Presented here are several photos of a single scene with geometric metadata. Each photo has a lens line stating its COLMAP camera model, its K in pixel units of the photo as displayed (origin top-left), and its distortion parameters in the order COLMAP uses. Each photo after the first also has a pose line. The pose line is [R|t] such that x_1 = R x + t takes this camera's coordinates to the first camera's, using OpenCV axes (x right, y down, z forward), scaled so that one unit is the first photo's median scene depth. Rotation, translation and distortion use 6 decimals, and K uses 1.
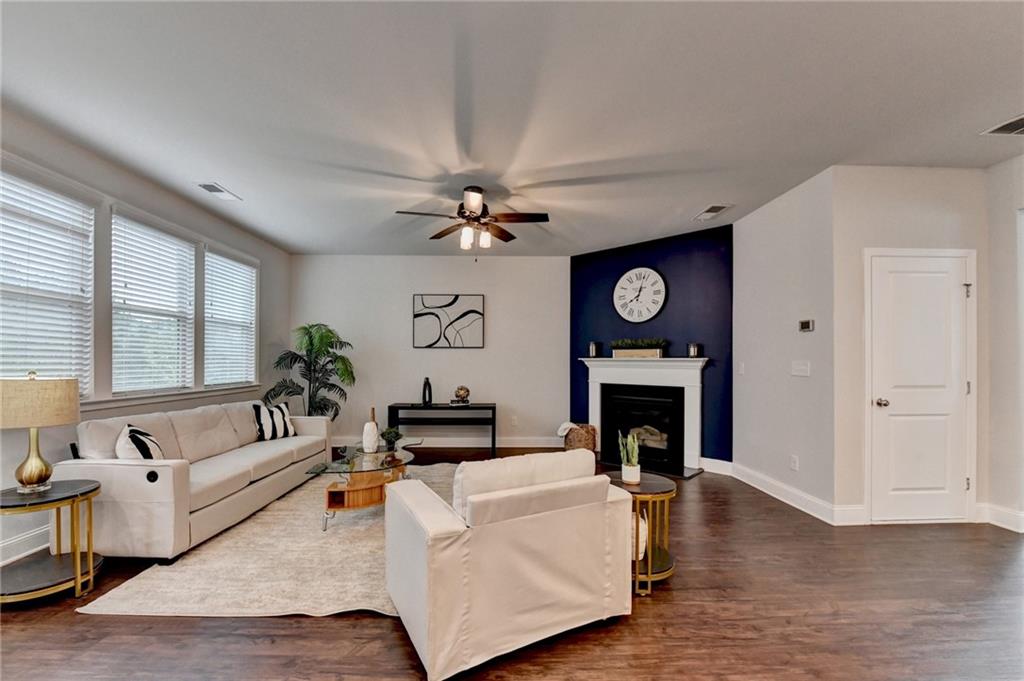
lens RADIAL K [[420.5, 0, 501.6], [0, 420.5, 362.0], [0, 0, 1]] dist [-0.011394, -0.003243]
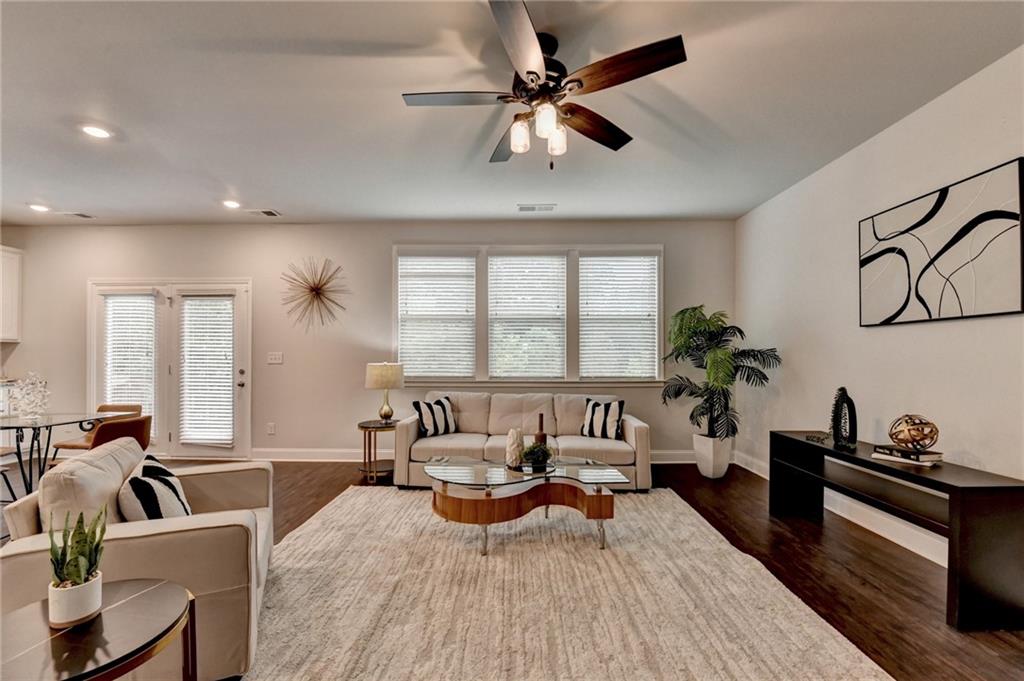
lens RADIAL K [[420.5, 0, 507.0], [0, 420.5, 356.4], [0, 0, 1]] dist [-0.011394, -0.003243]
pose [[-0.029001, -0.004087, -0.999571, 0.382638], [-0.002194, 0.999989, -0.004026, 0.005286], [0.999577, 0.002076, -0.029010, 0.758530]]
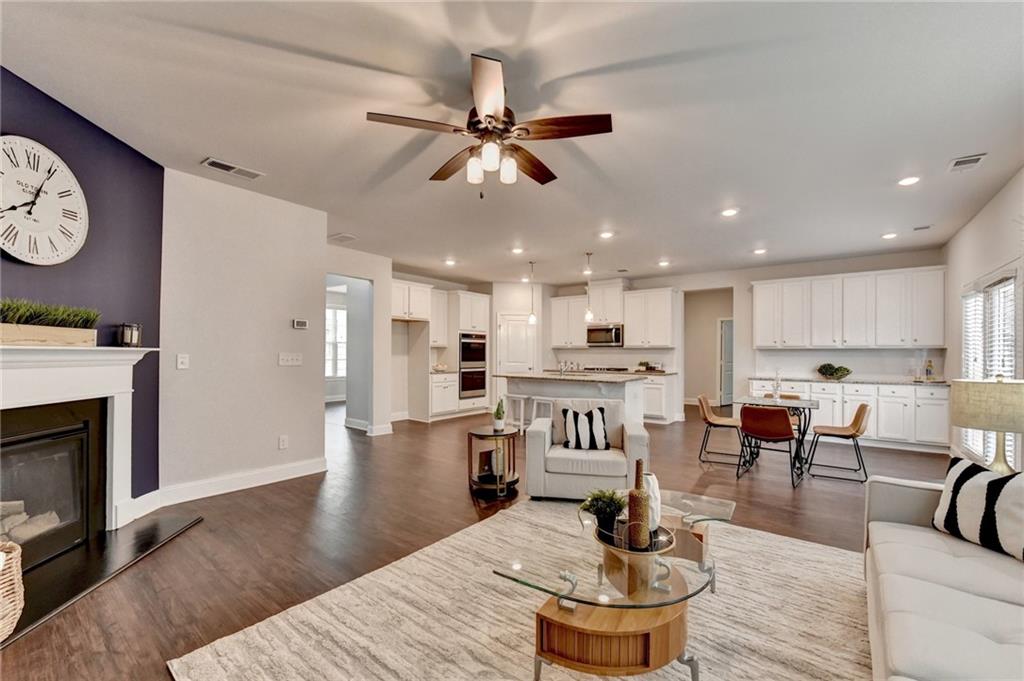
lens RADIAL K [[420.5, 0, 516.2], [0, 420.5, 355.1], [0, 0, 1]] dist [-0.011394, -0.003243]
pose [[-0.789144, -0.012803, 0.614075, -0.382877], [-0.010157, 0.999918, 0.007795, -0.008328], [-0.614124, -0.000086, -0.789209, 1.148390]]
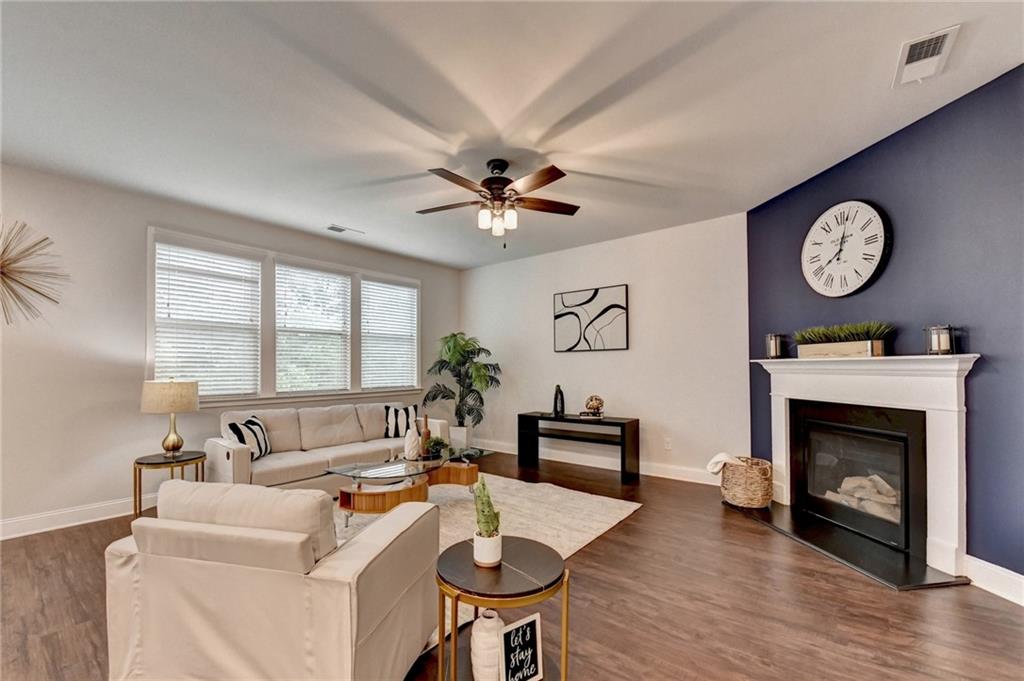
lens RADIAL K [[420.5, 0, 500.6], [0, 420.5, 364.3], [0, 0, 1]] dist [-0.011394, -0.003243]
pose [[0.767998, -0.014332, -0.640292, 0.370380], [0.009381, 0.999894, -0.011130, 0.002936], [0.640384, 0.002541, 0.768051, 0.275610]]
